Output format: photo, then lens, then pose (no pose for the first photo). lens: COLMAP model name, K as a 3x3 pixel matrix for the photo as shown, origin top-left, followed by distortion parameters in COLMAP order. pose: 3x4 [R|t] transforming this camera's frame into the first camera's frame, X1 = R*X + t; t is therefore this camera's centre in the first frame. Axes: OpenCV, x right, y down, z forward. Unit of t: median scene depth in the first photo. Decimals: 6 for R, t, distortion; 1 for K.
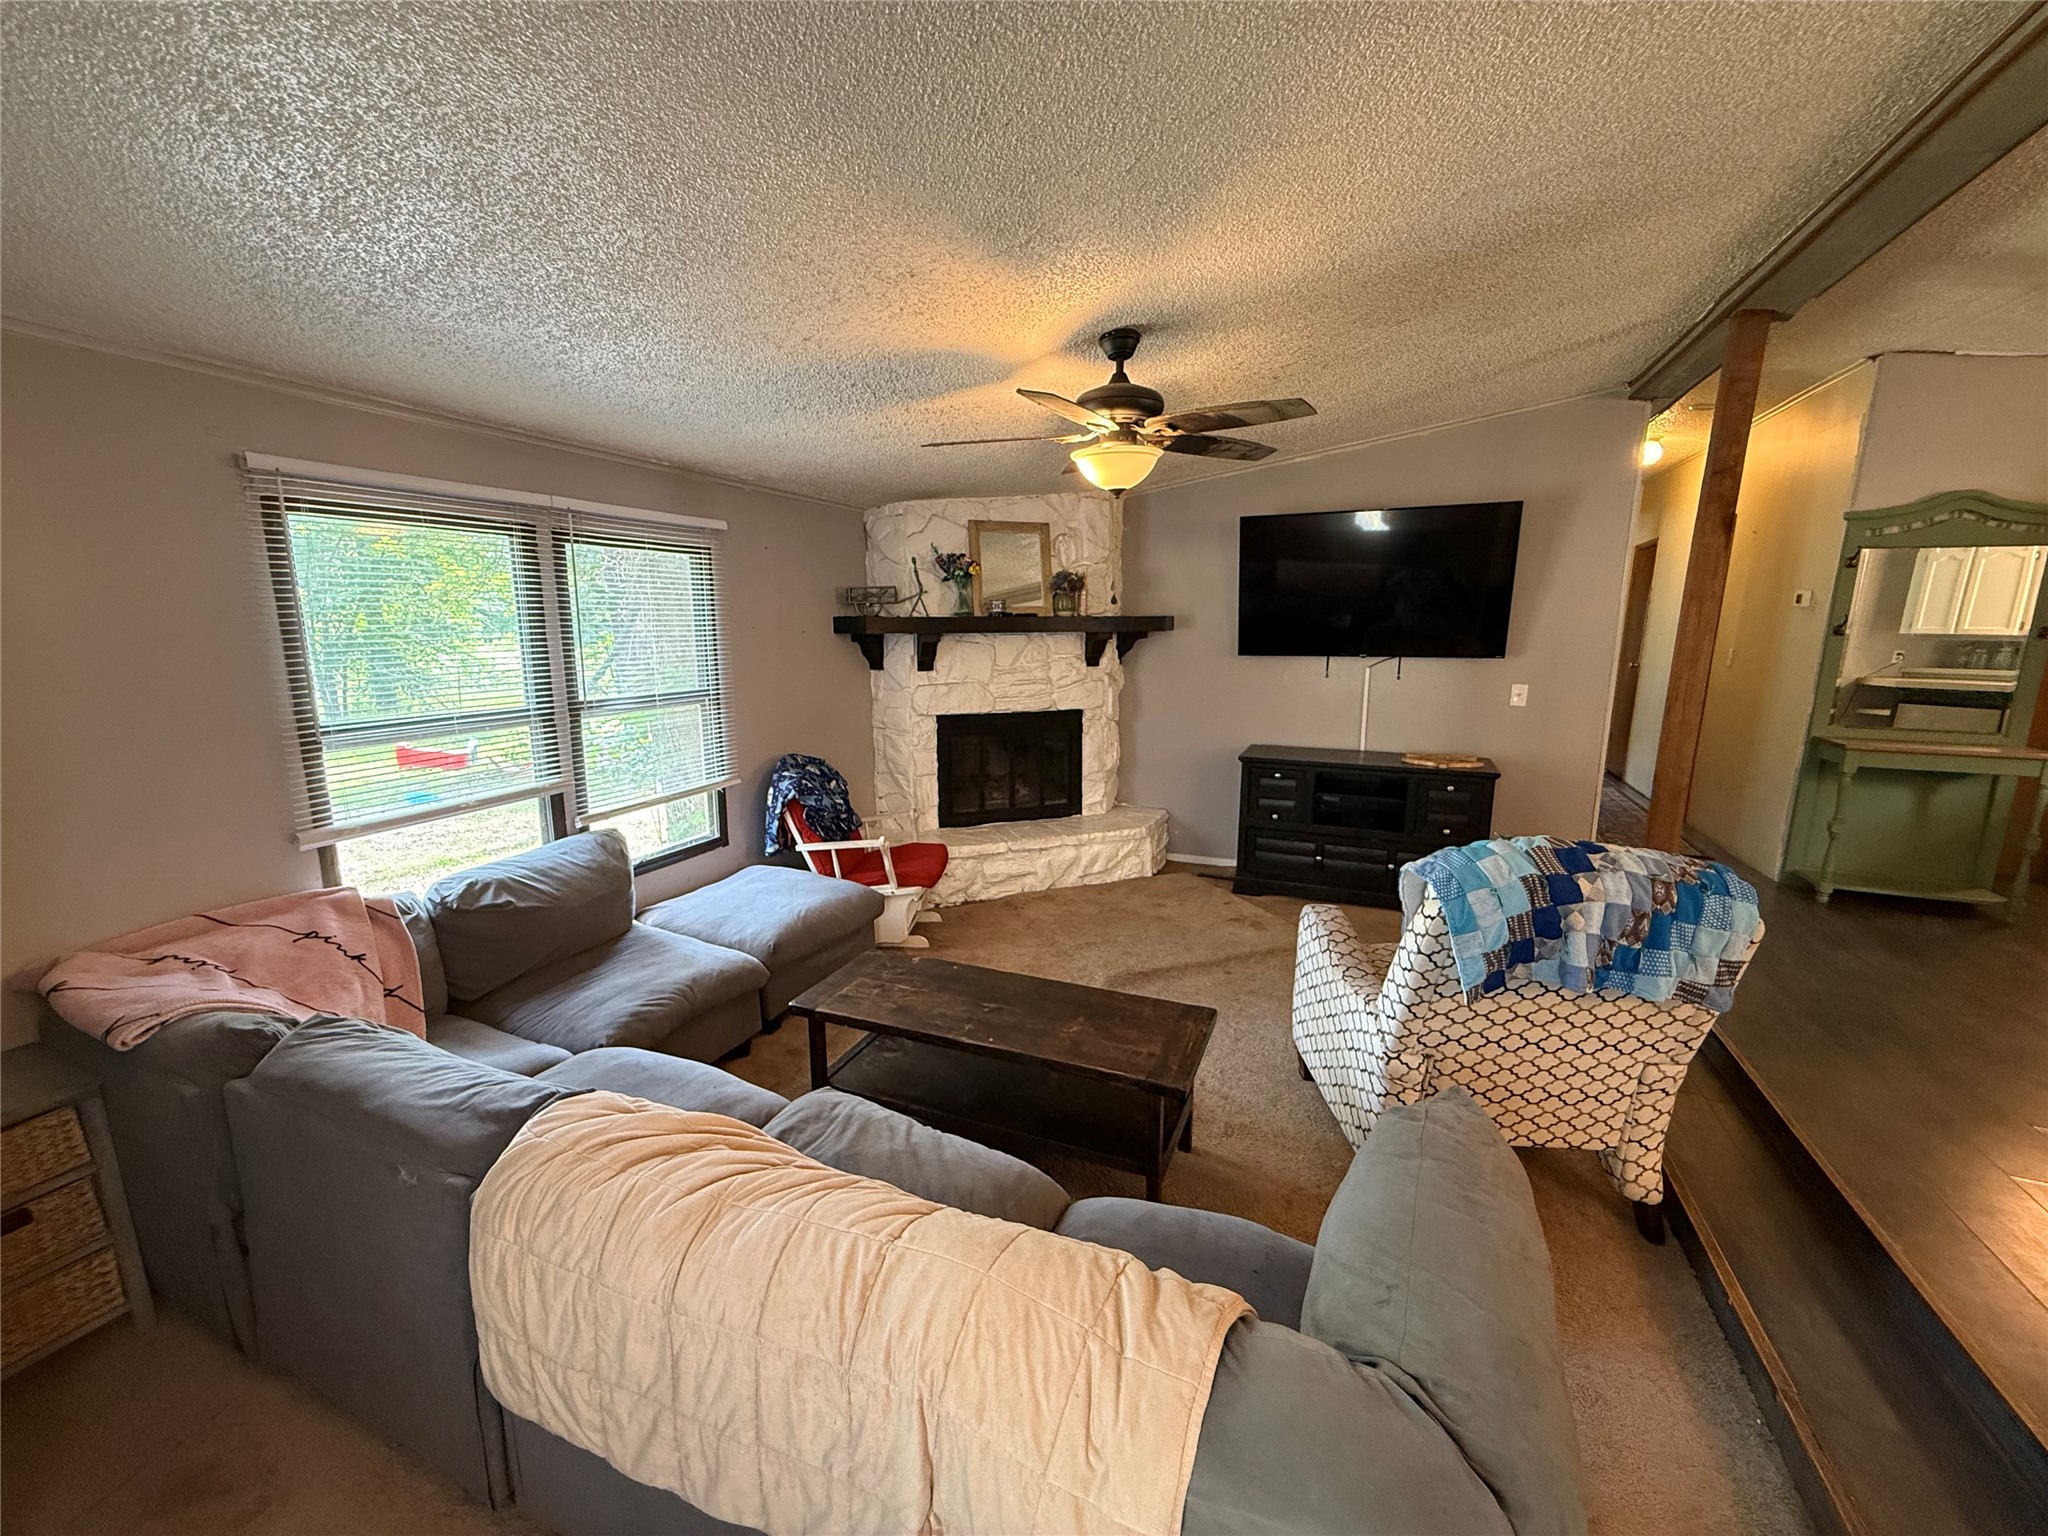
lens RADIAL K [[818.4, 0, 1021.9], [0, 818.4, 770.4], [0, 0, 1]] dist [0.001481, -0.000579]
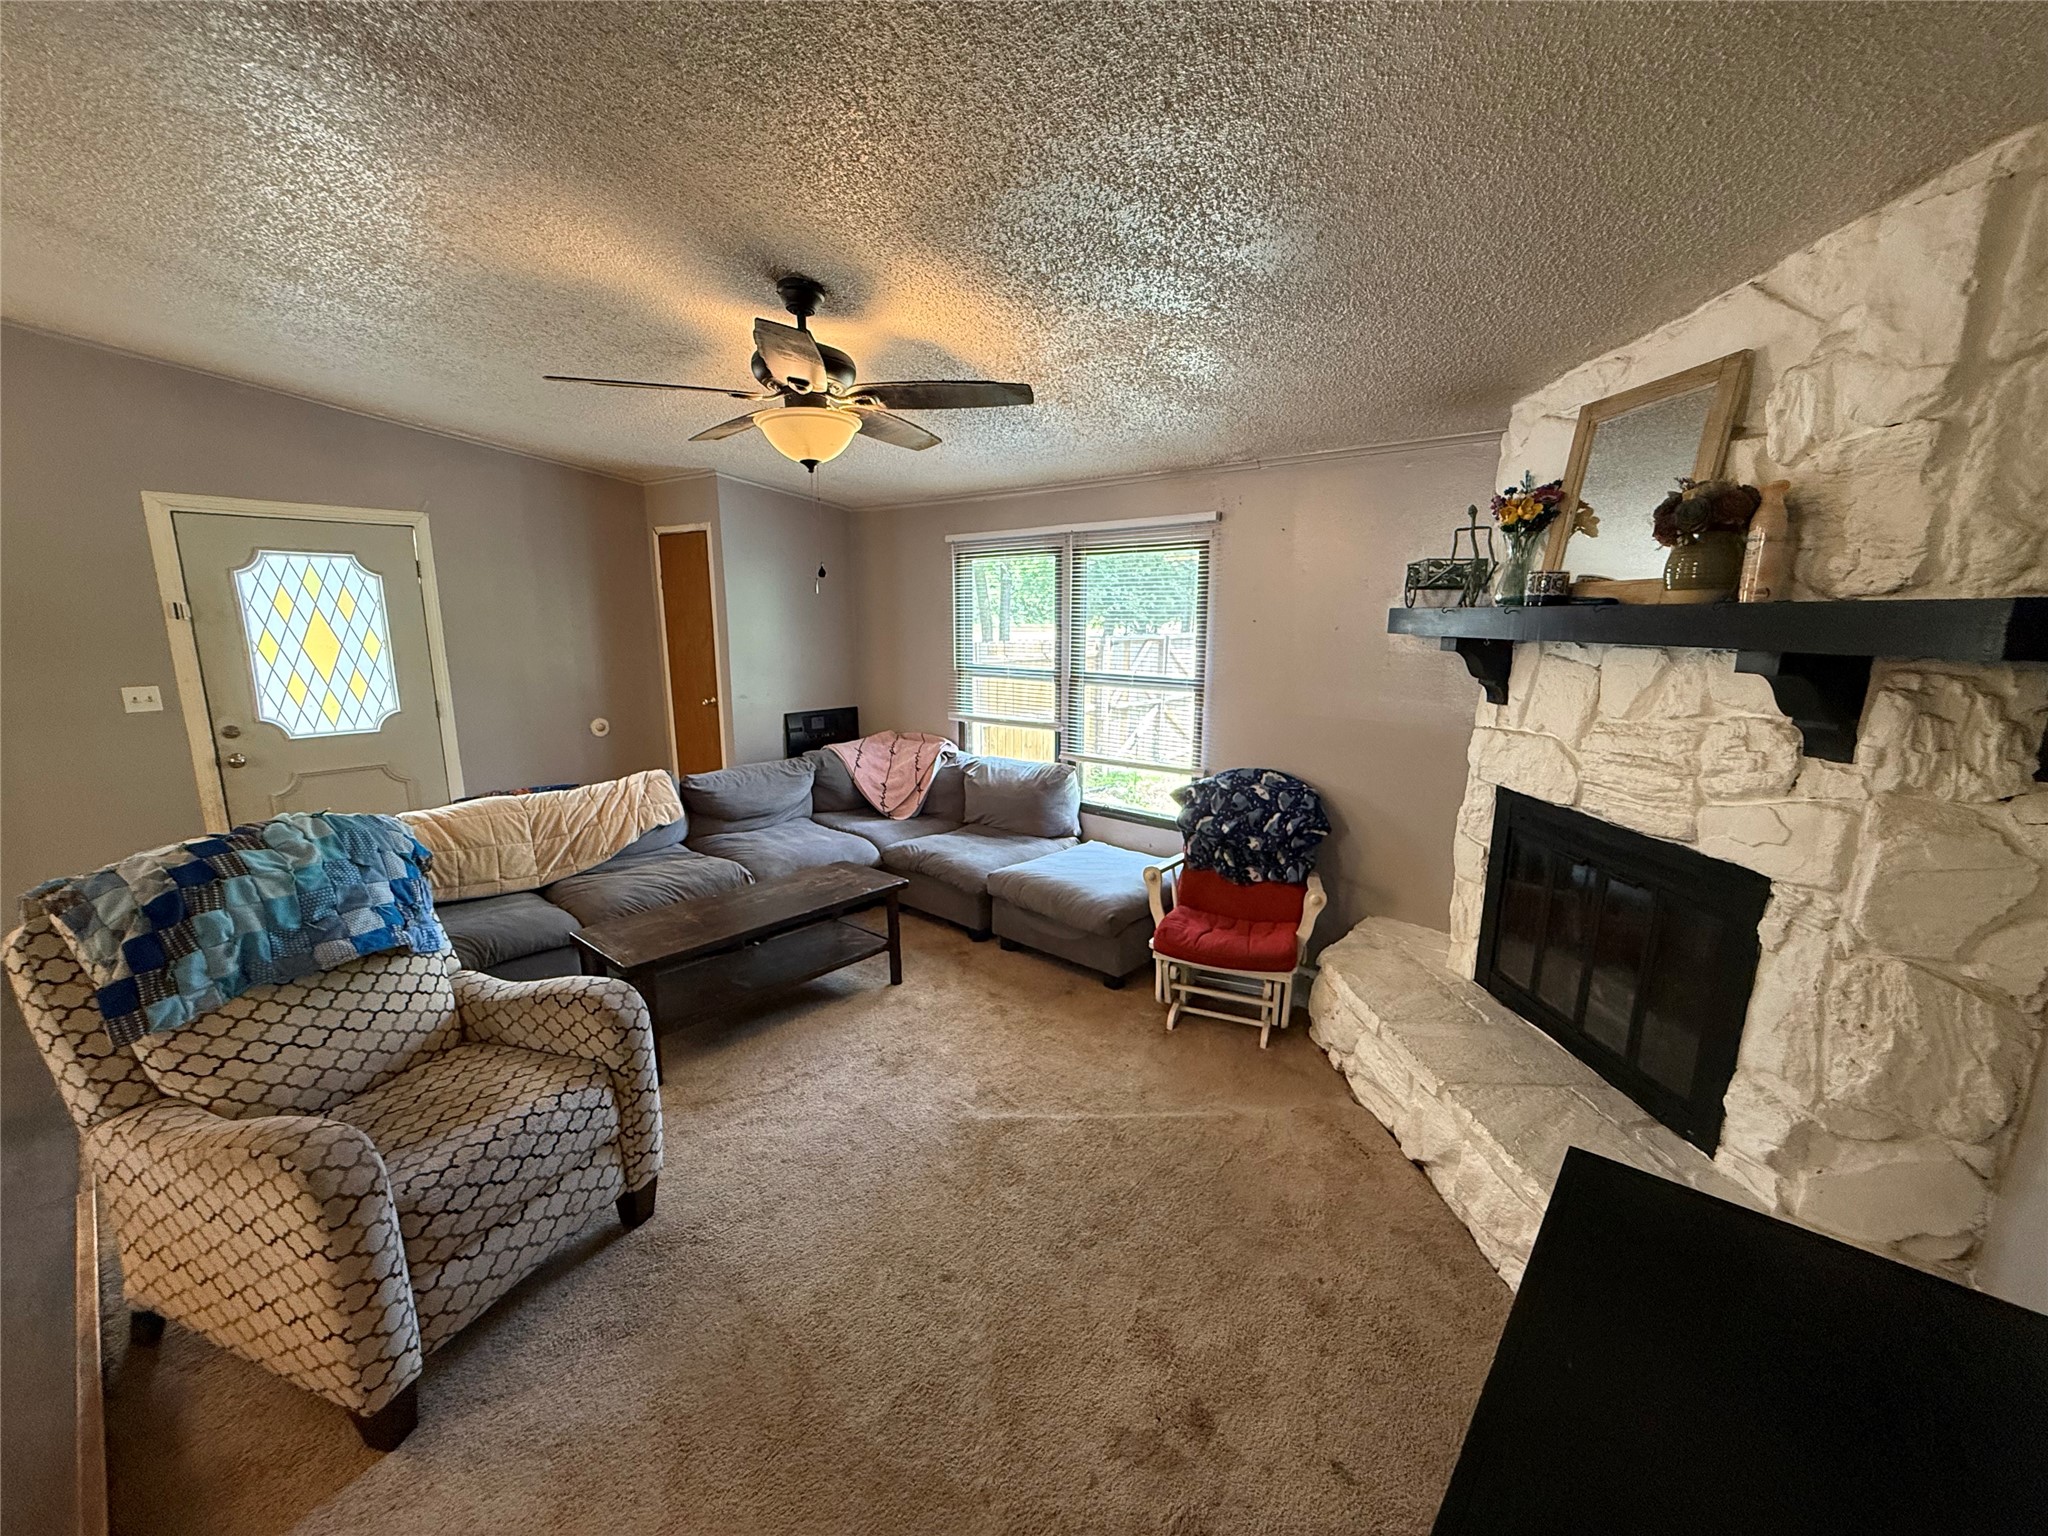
lens RADIAL K [[820.6, 0, 1014.0], [0, 820.6, 769.0], [0, 0, 1]] dist [-0.000324, -0.000159]
pose [[-0.313065, 0.176520, -0.933183, 0.530624], [-0.176215, 0.954719, 0.239710, -0.158212], [0.933241, 0.239485, -0.267784, 0.865984]]
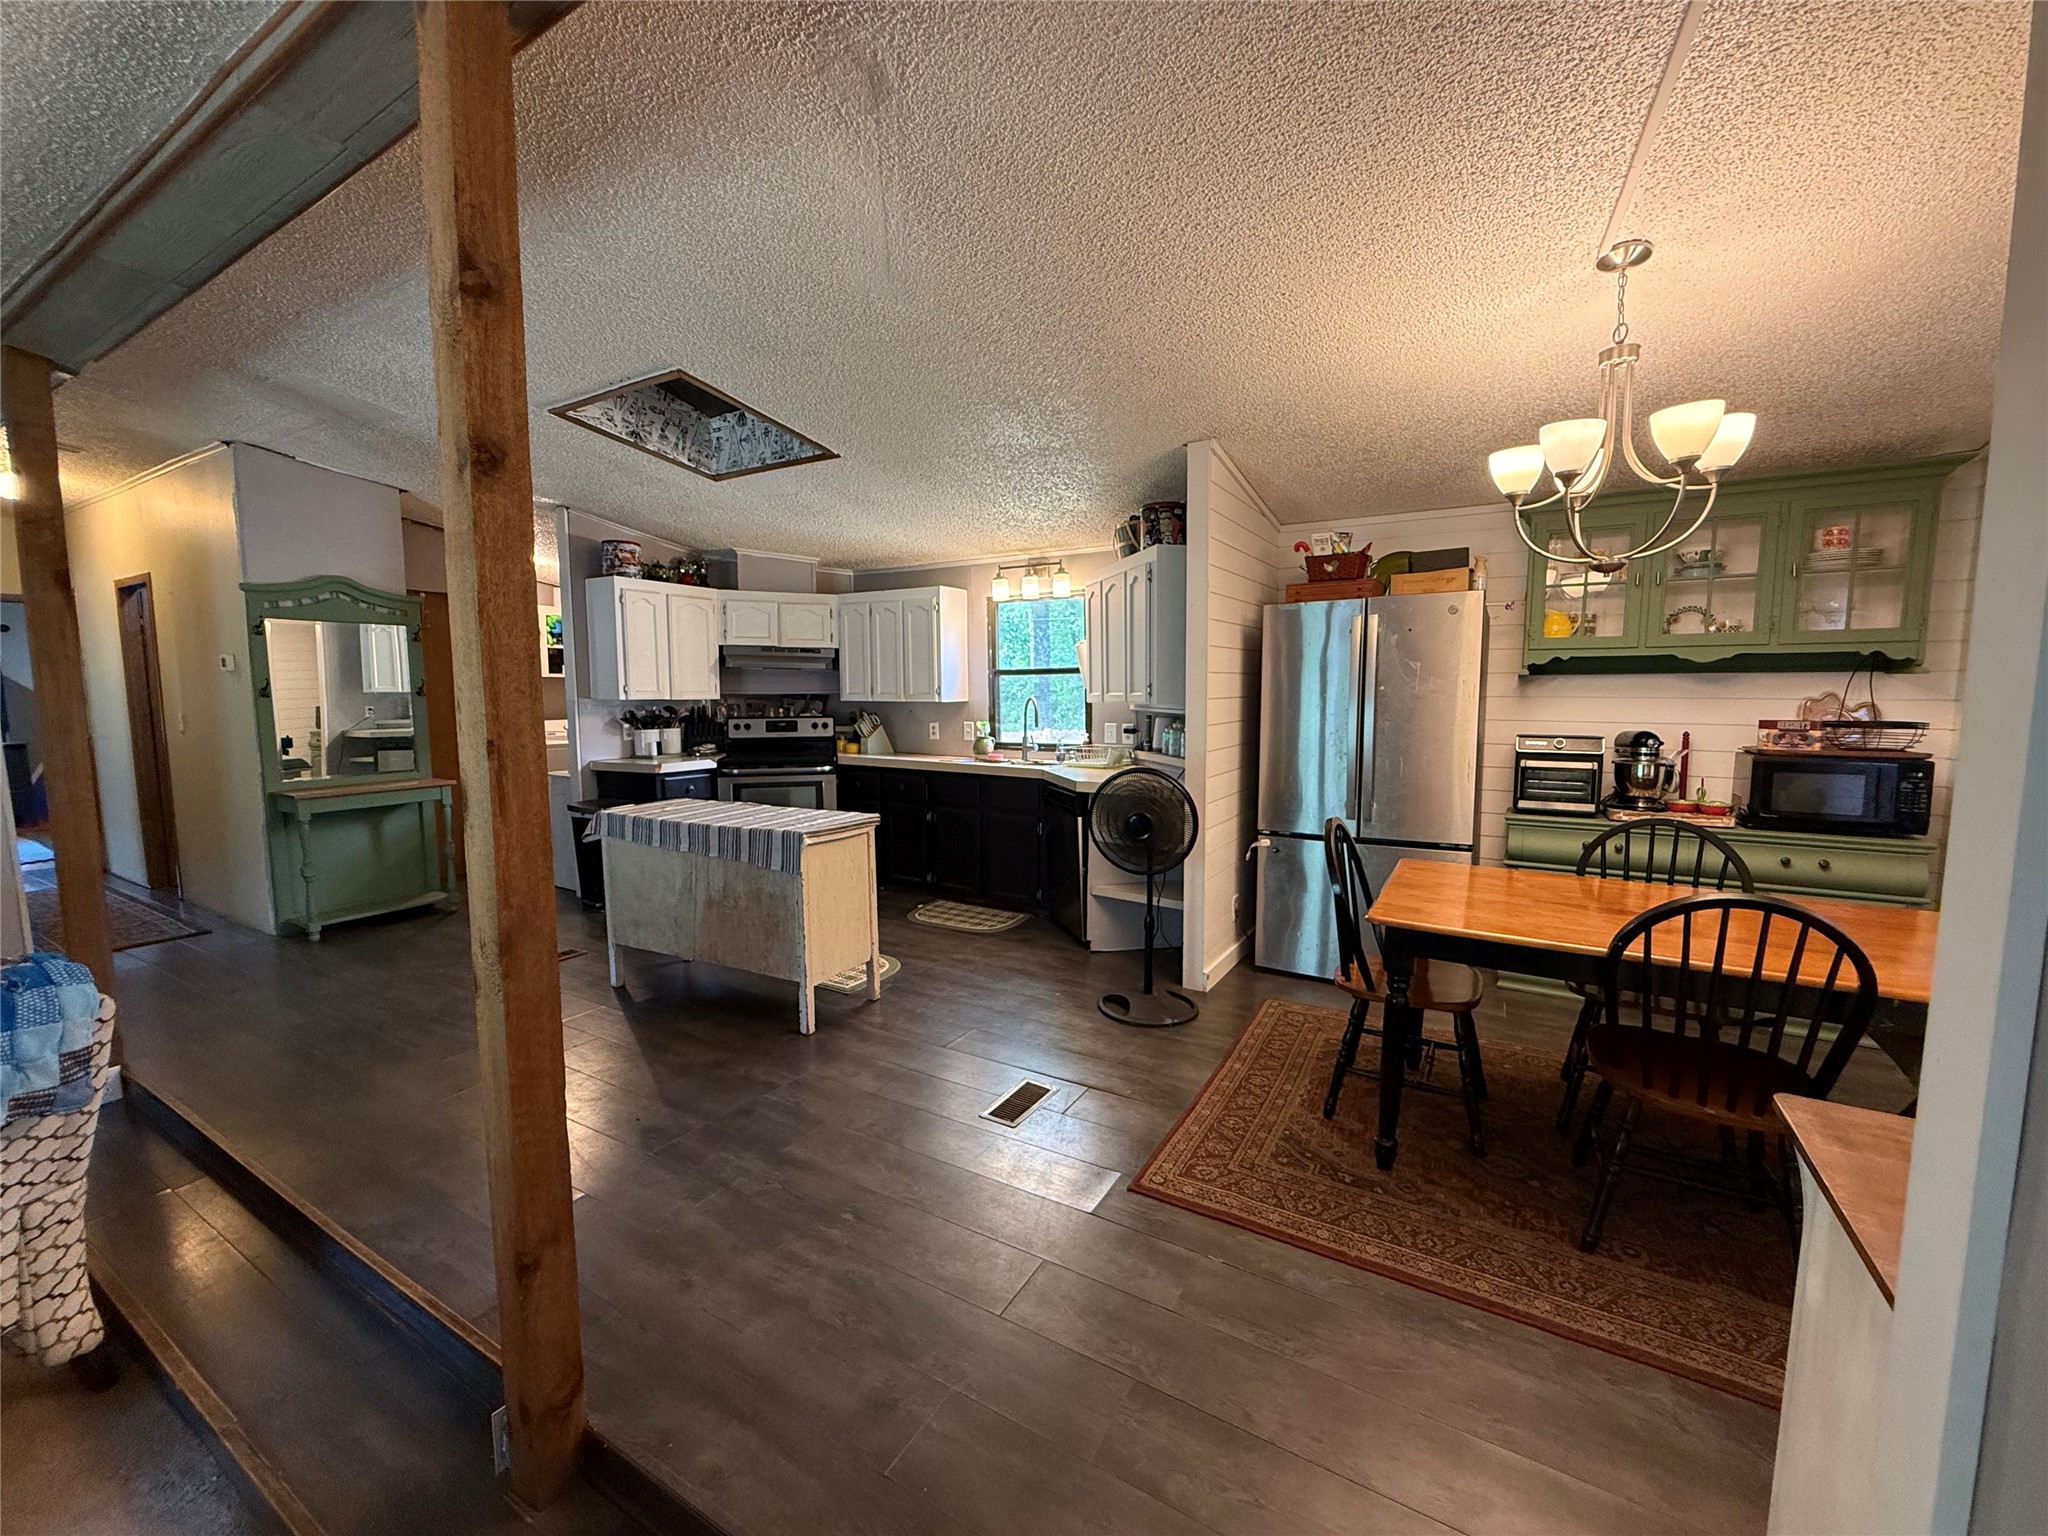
lens RADIAL K [[818.4, 0, 1021.9], [0, 818.4, 770.4], [0, 0, 1]] dist [0.001481, -0.000579]
pose [[0.125994, -0.112940, 0.985581, 0.047729], [0.184578, 0.978819, 0.088569, 0.014597], [-0.974708, 0.170758, 0.144171, -0.089211]]
